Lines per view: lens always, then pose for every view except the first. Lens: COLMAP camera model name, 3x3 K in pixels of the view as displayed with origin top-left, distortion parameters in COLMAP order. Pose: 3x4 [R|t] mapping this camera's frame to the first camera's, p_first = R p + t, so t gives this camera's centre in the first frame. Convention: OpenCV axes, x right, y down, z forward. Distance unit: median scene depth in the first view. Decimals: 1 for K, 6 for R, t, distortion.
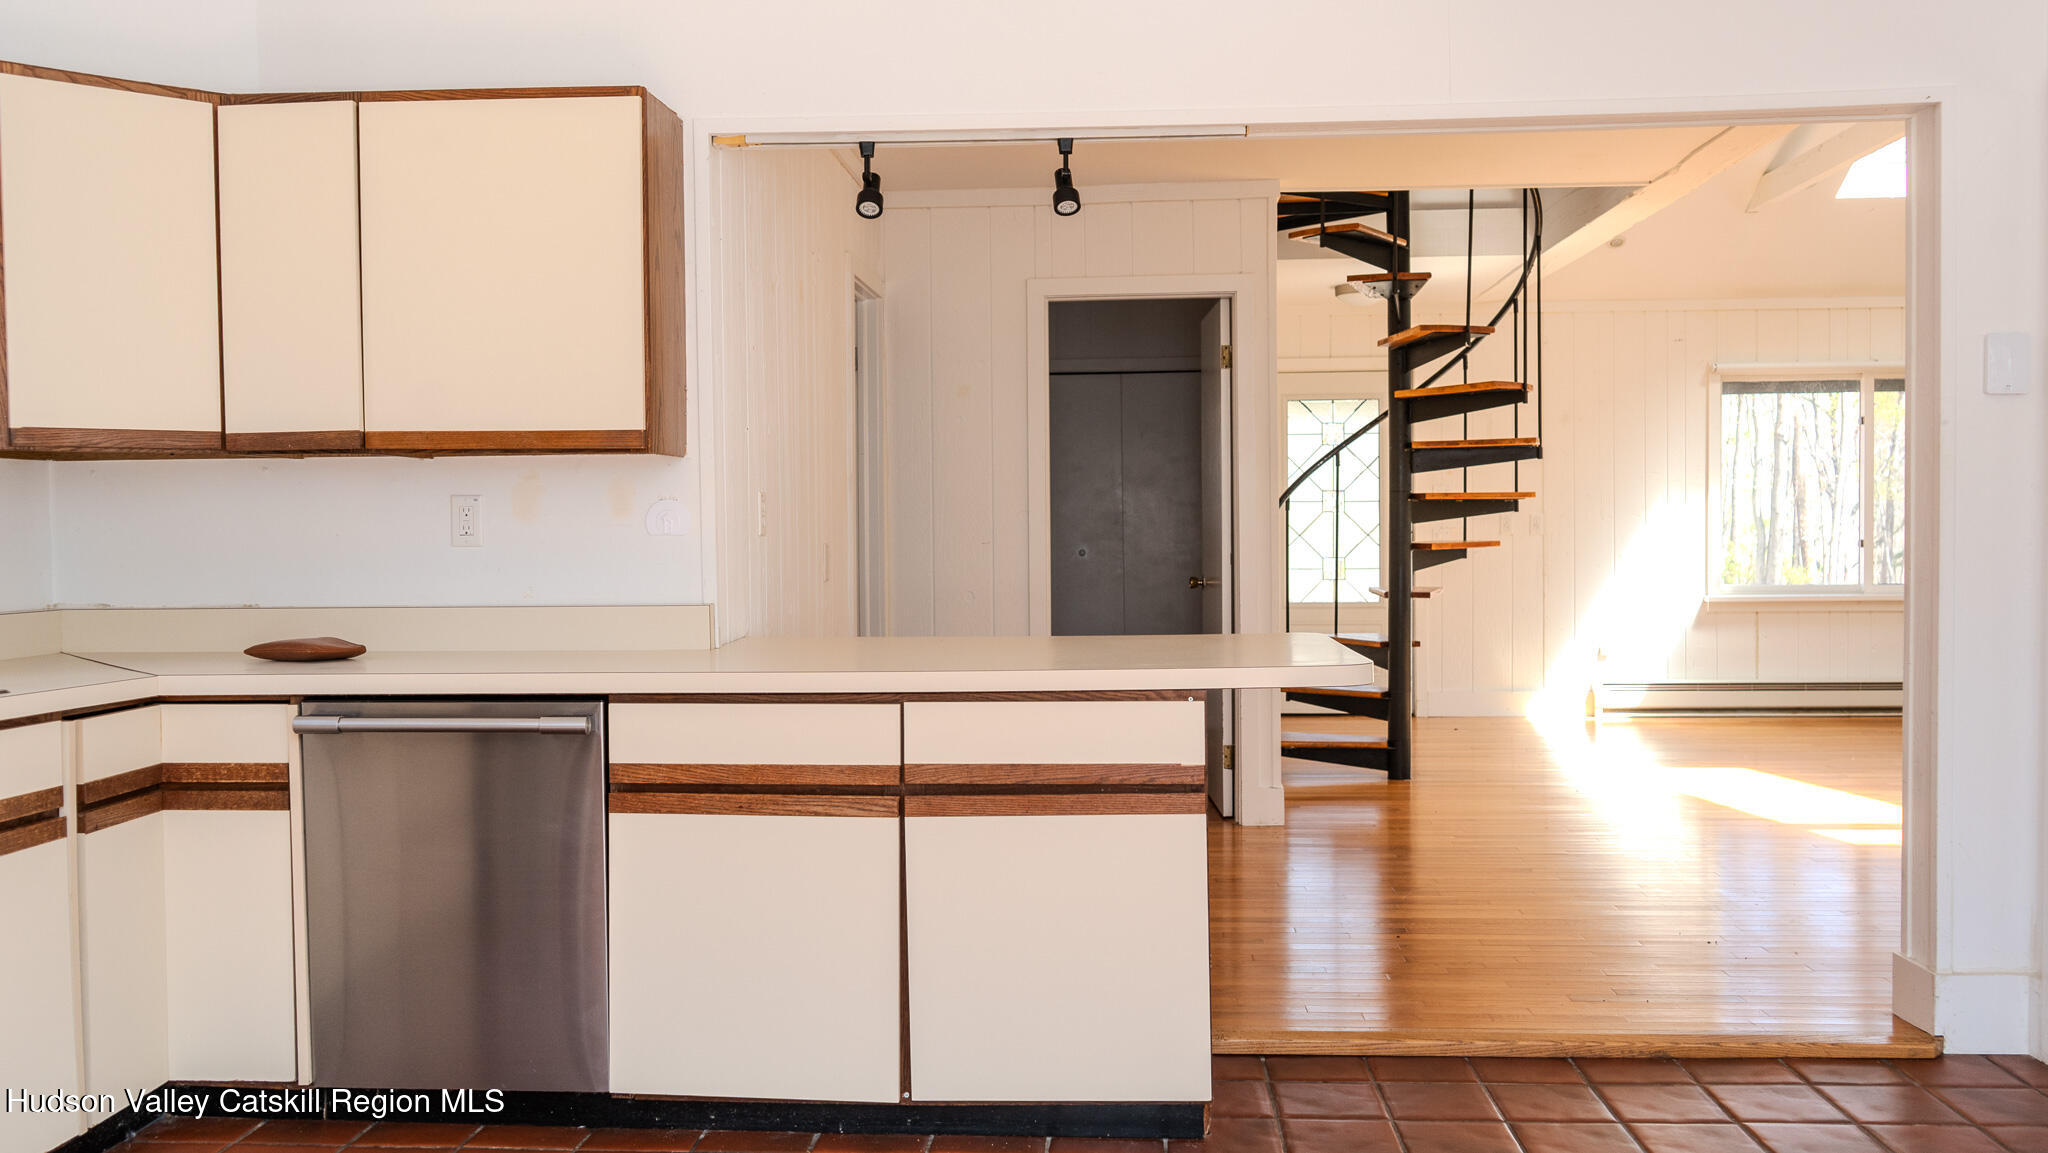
lens RADIAL K [[1636.9, 0, 1022.3], [0, 1636.9, 566.8], [0, 0, 1]] dist [-0.007003, 0.003291]
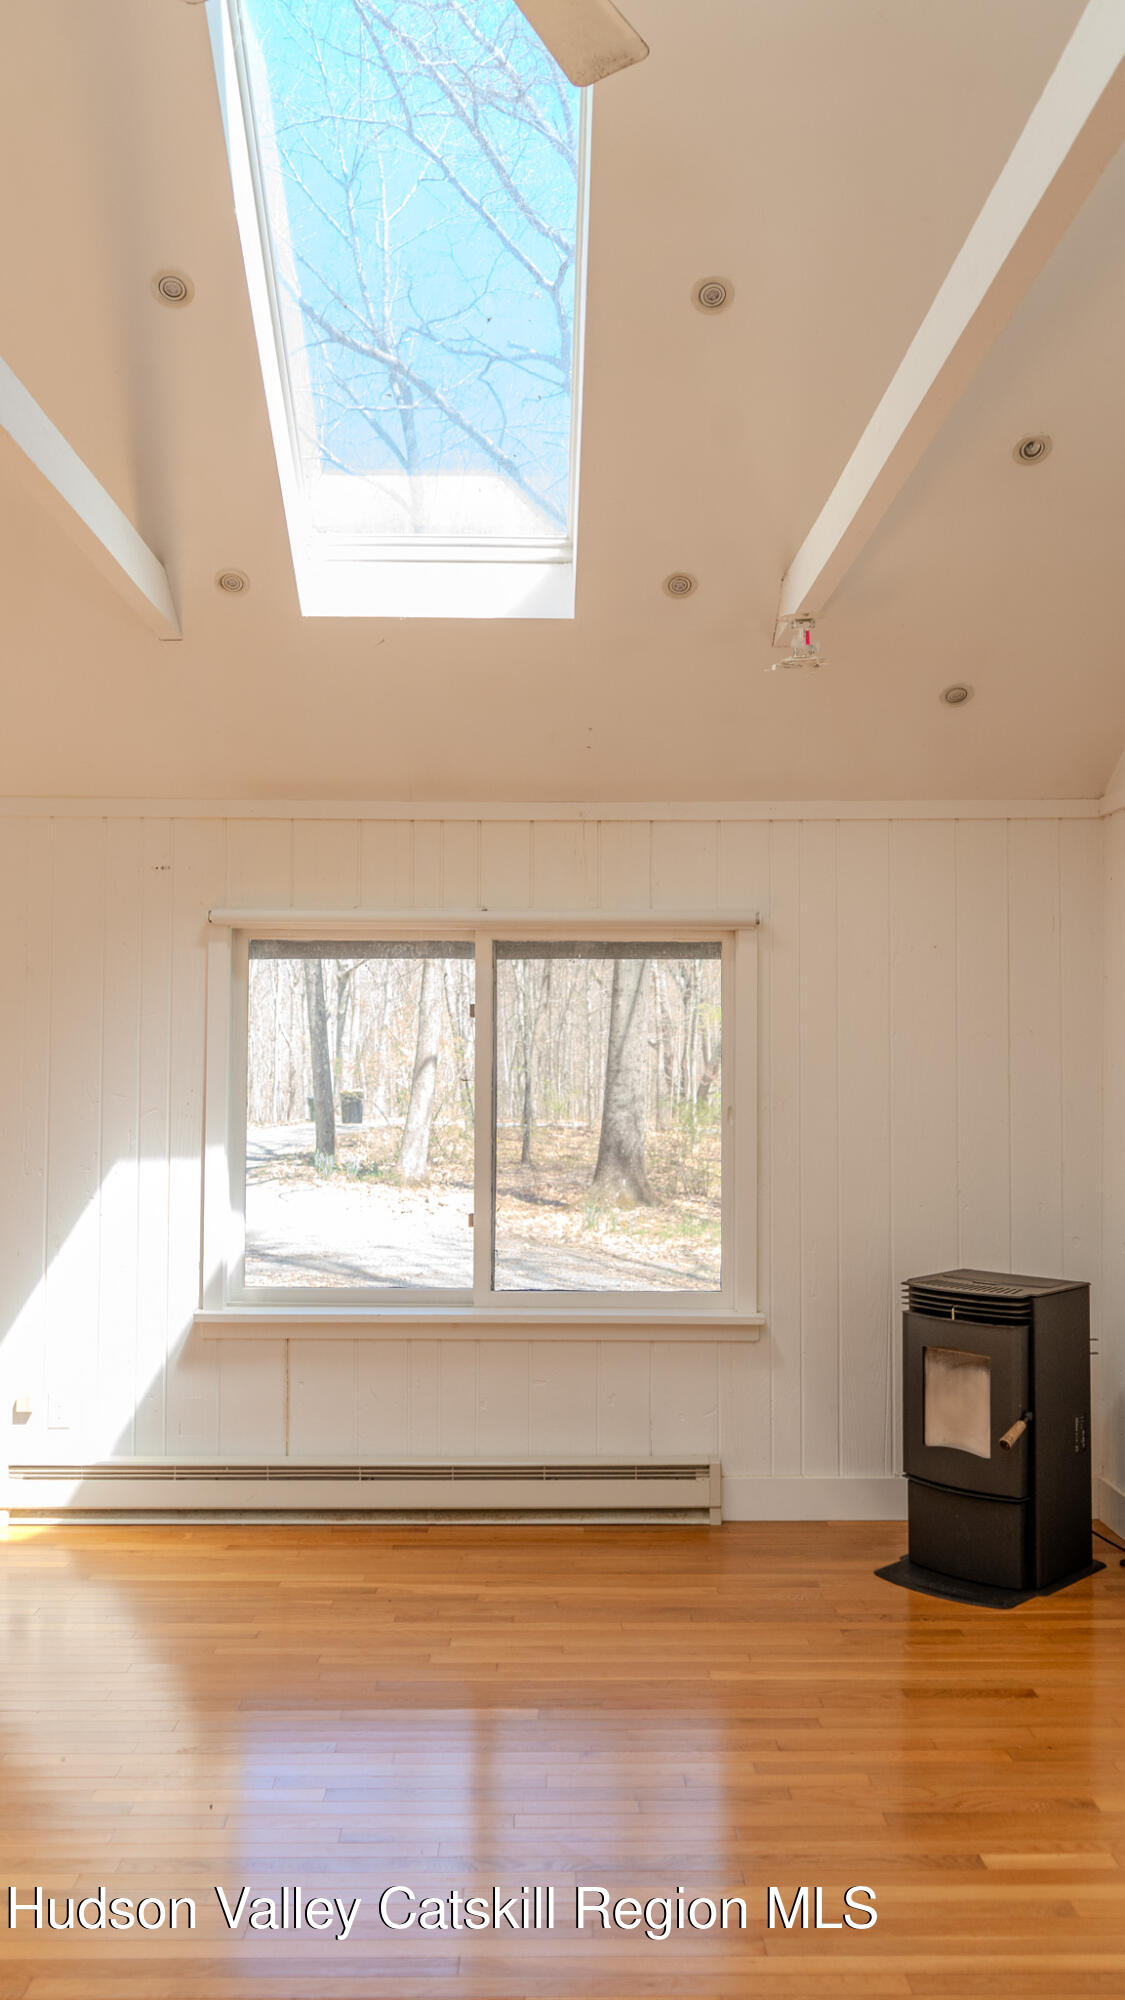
lens RADIAL K [[1598.6, 0, 564.3], [0, 1598.6, 1010.1], [0, 0, 1]] dist [-0.007003, 0.003291]
pose [[0.998578, 0.011949, 0.051954, 0.517542], [-0.008626, 0.997930, -0.063728, -0.053072], [-0.052608, 0.063189, 0.996614, 0.426676]]
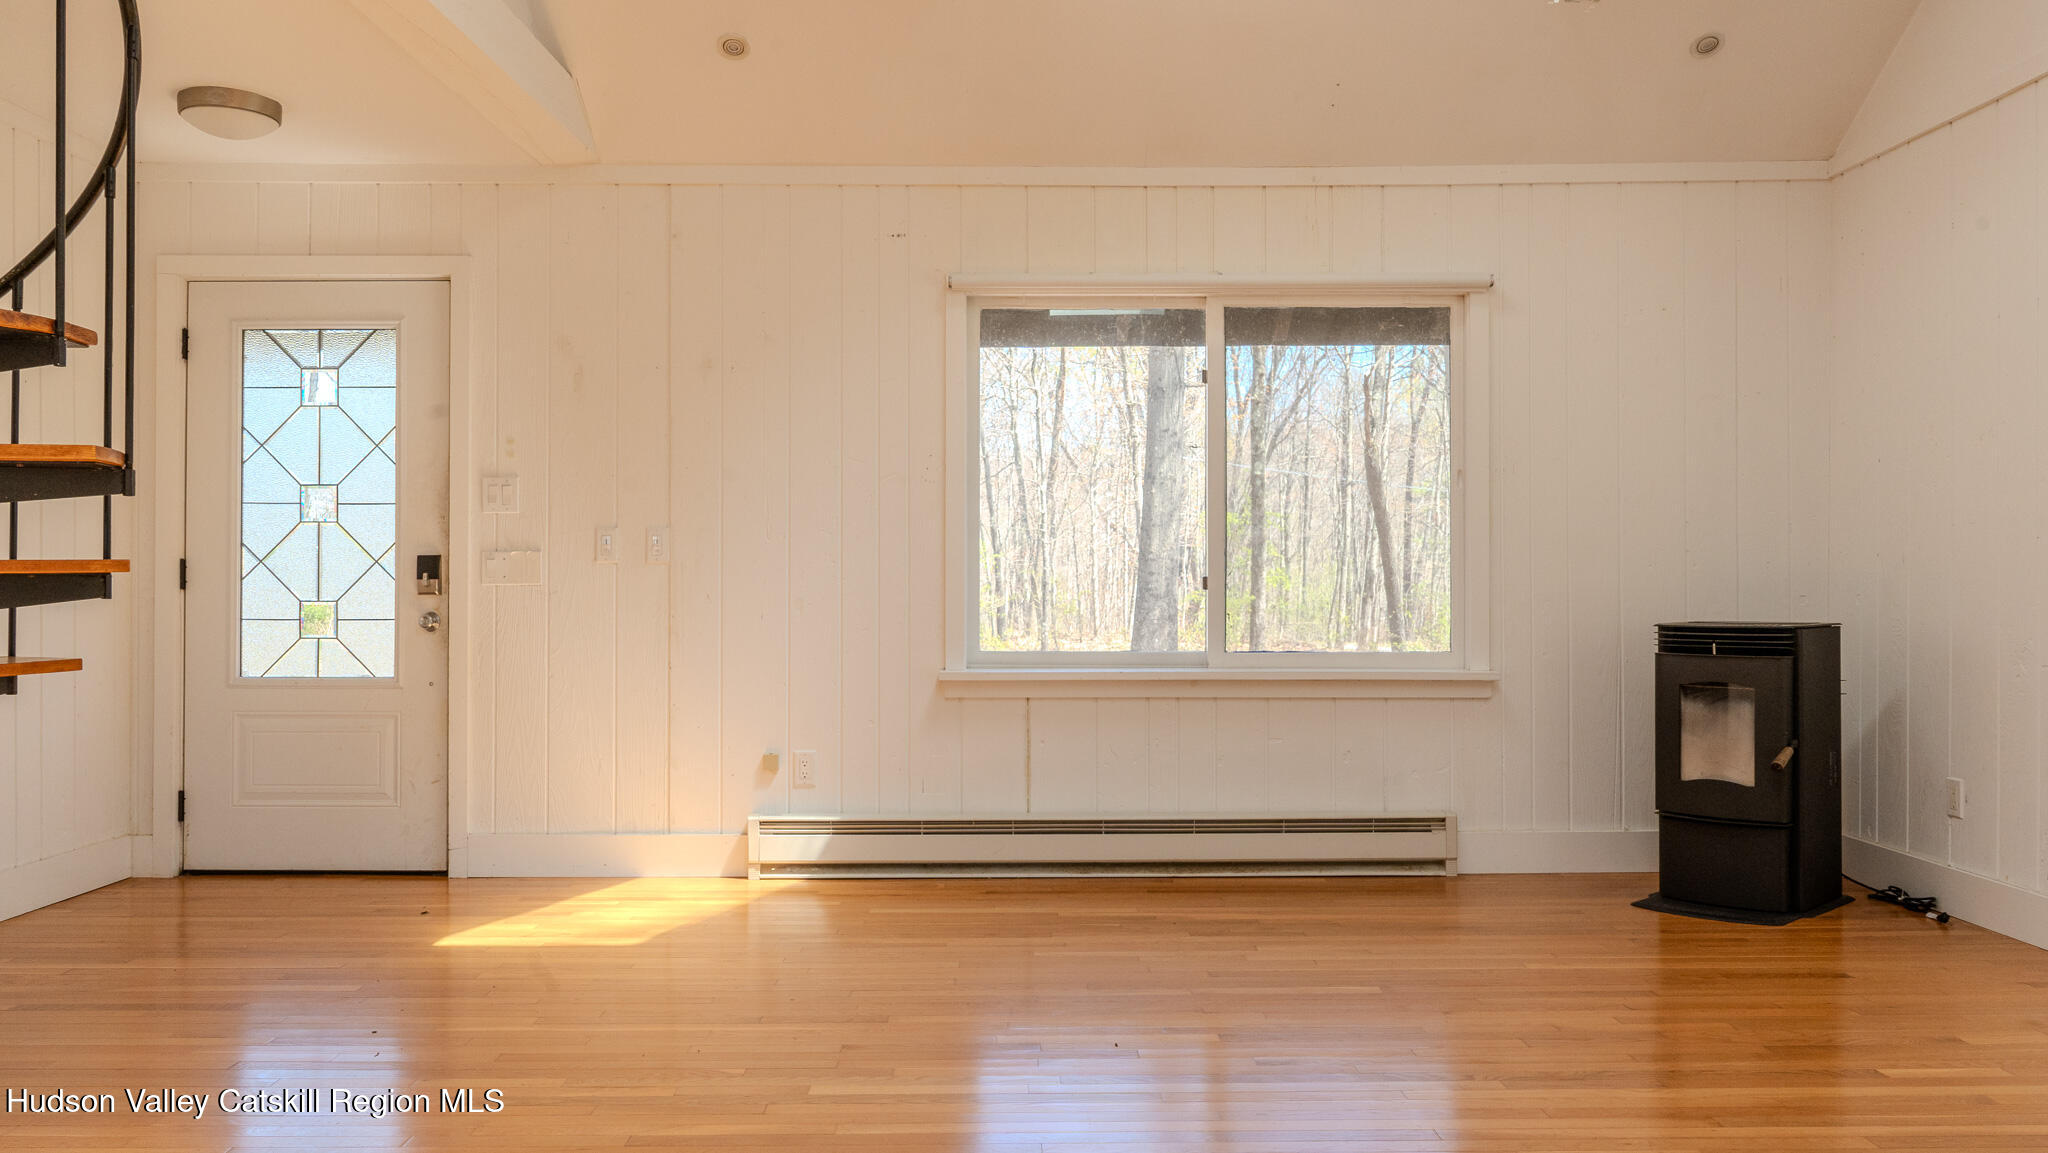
lens RADIAL K [[1636.9, 0, 1029.7], [0, 1636.9, 571.3], [0, 0, 1]] dist [-0.007003, 0.003291]
pose [[0.998832, 0.005001, 0.048057, 0.422784], [-0.003116, 0.999225, -0.039228, 0.005295], [-0.048216, 0.039033, 0.998074, 0.413100]]
